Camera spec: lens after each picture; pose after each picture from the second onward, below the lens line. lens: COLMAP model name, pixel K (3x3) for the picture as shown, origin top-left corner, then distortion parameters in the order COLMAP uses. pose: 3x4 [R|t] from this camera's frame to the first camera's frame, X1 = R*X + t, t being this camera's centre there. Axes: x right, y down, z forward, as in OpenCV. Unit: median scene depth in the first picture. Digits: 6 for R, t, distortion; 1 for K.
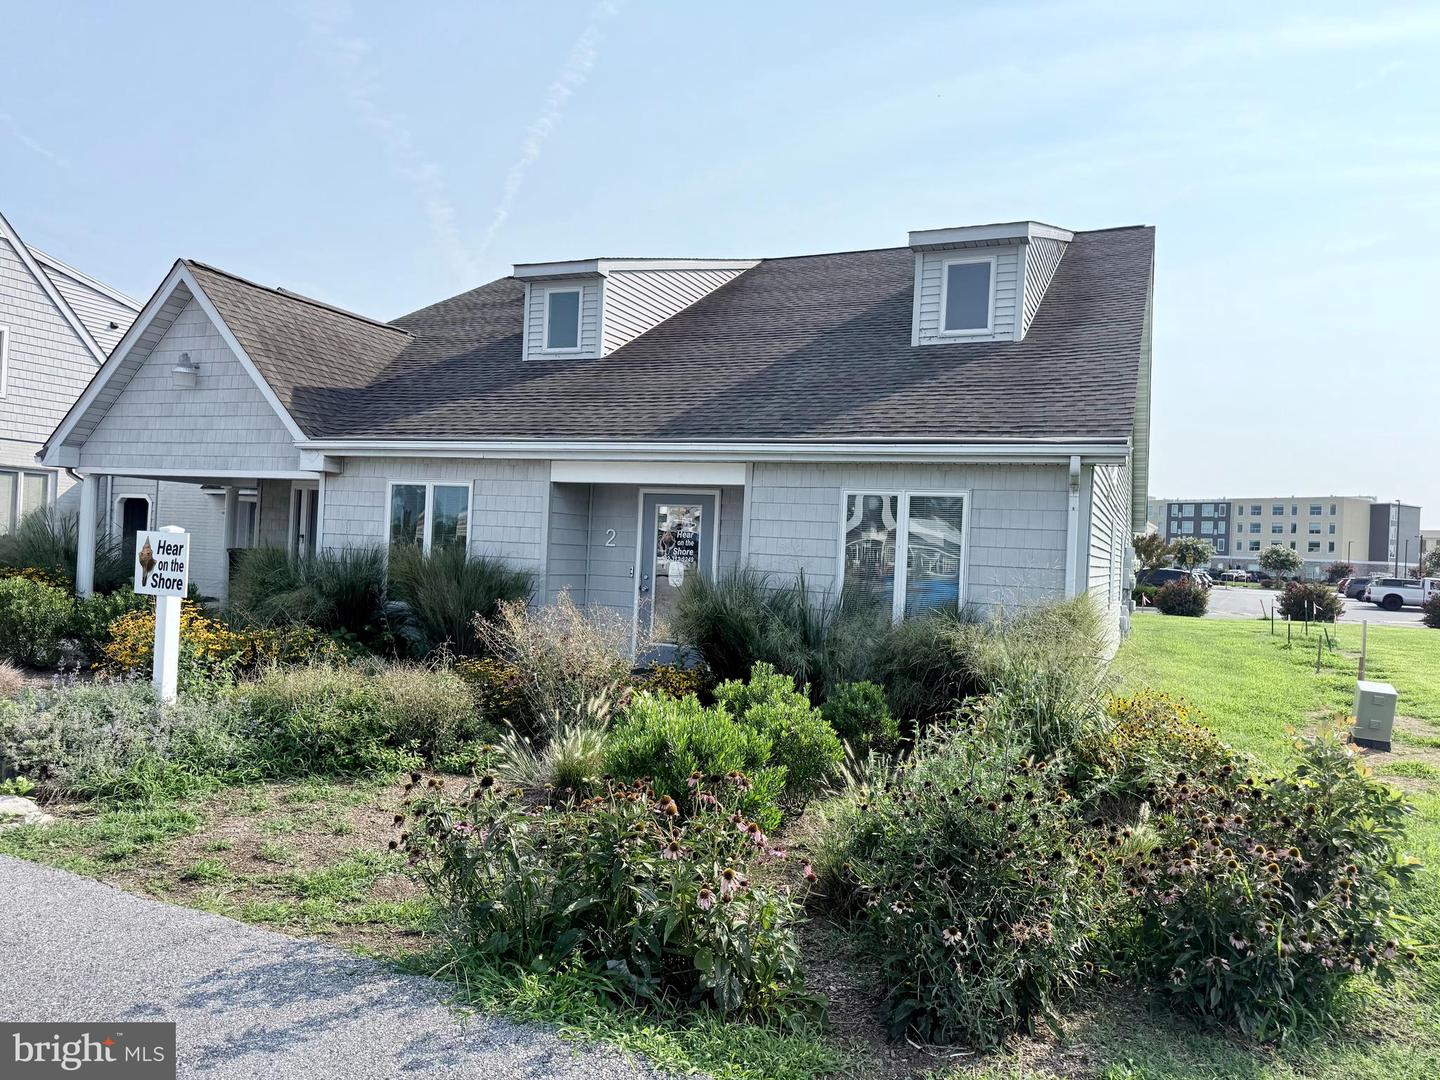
lens RADIAL K [[1024.4, 0, 720.0], [0, 1024.4, 540.0], [0, 0, 1]] dist [0.106979, -0.126014]
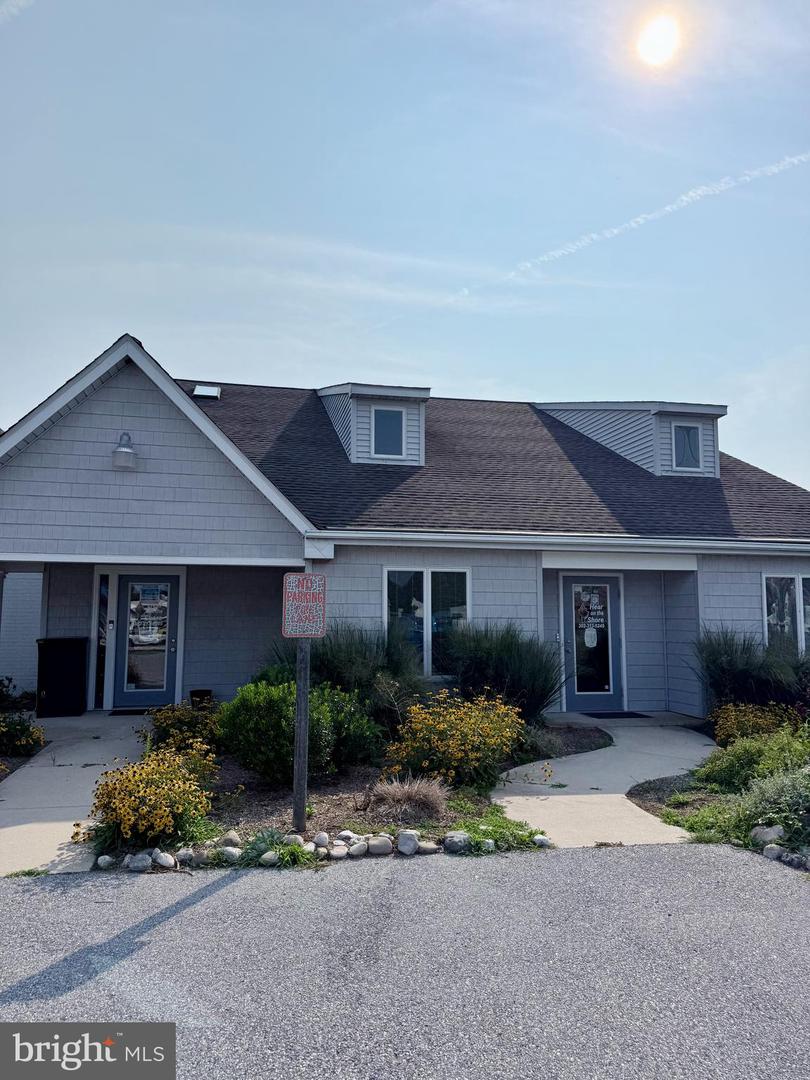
lens RADIAL K [[735.2, 0, 404.4], [0, 735.2, 552.0], [0, 0, 1]] dist [0.100007, -0.103358]
pose [[0.816500, 0.005865, 0.577315, -0.738976], [0.028262, 0.998344, -0.050114, -0.033001], [-0.576653, 0.057234, 0.814982, 0.335536]]
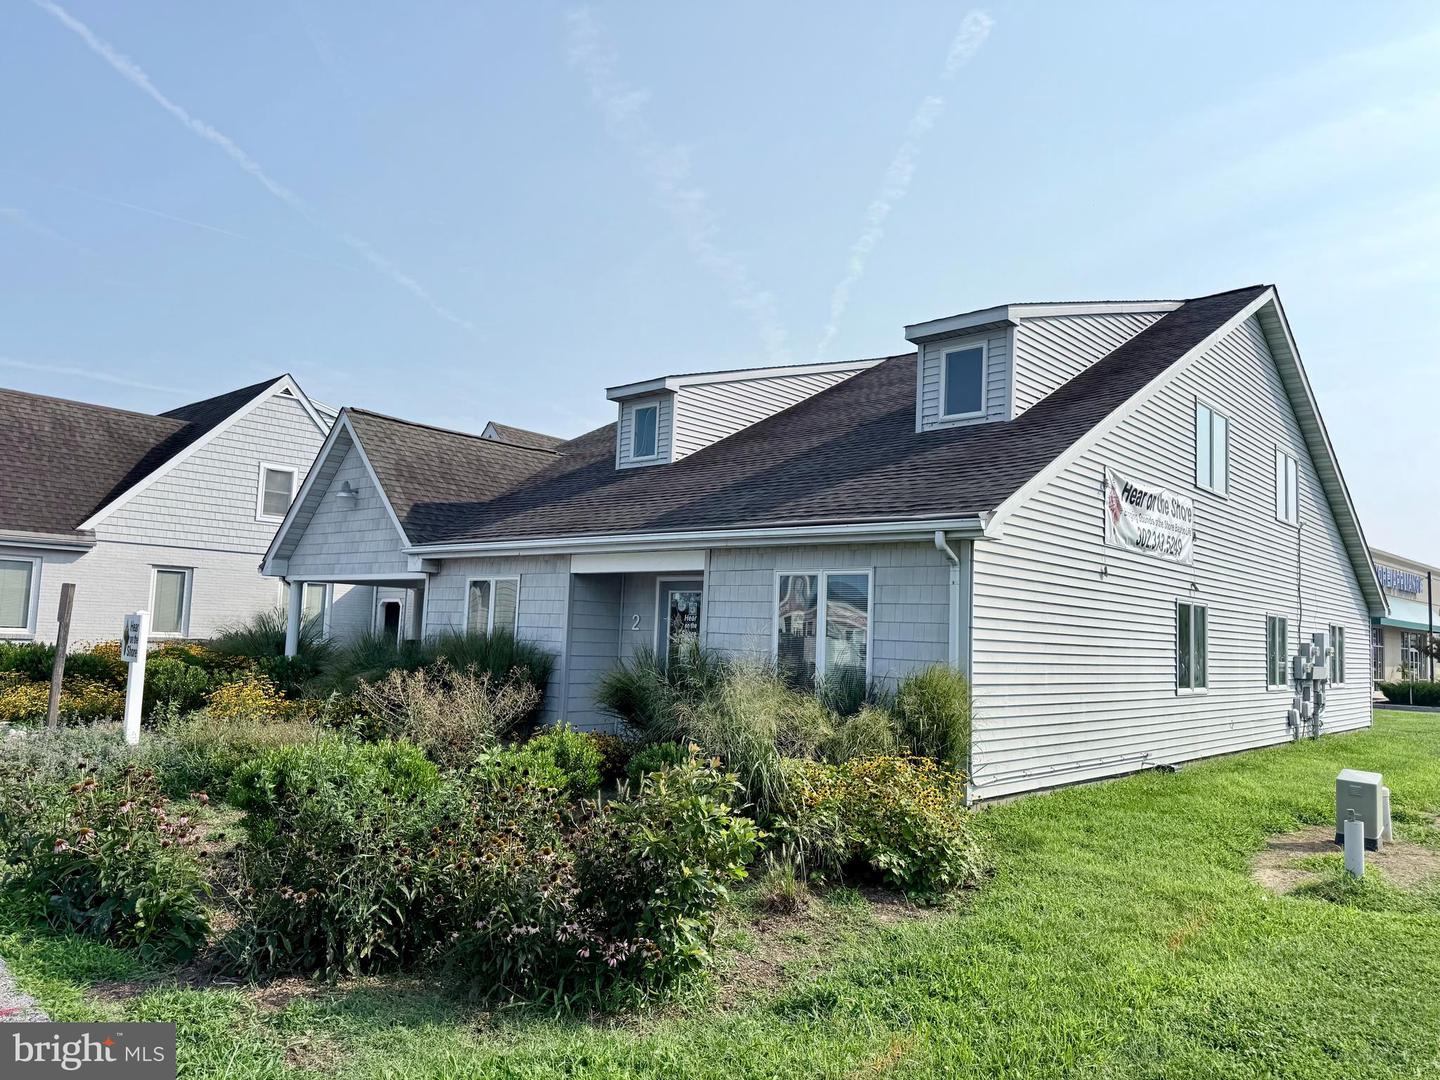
lens RADIAL K [[1023.9, 0, 720.0], [0, 1023.9, 540.0], [0, 0, 1]] dist [0.153830, -0.126945]
pose [[0.946211, -0.039766, -0.321097, 0.328120], [0.008152, 0.995034, -0.099205, 0.019415], [0.323447, 0.091252, 0.941836, -0.026255]]
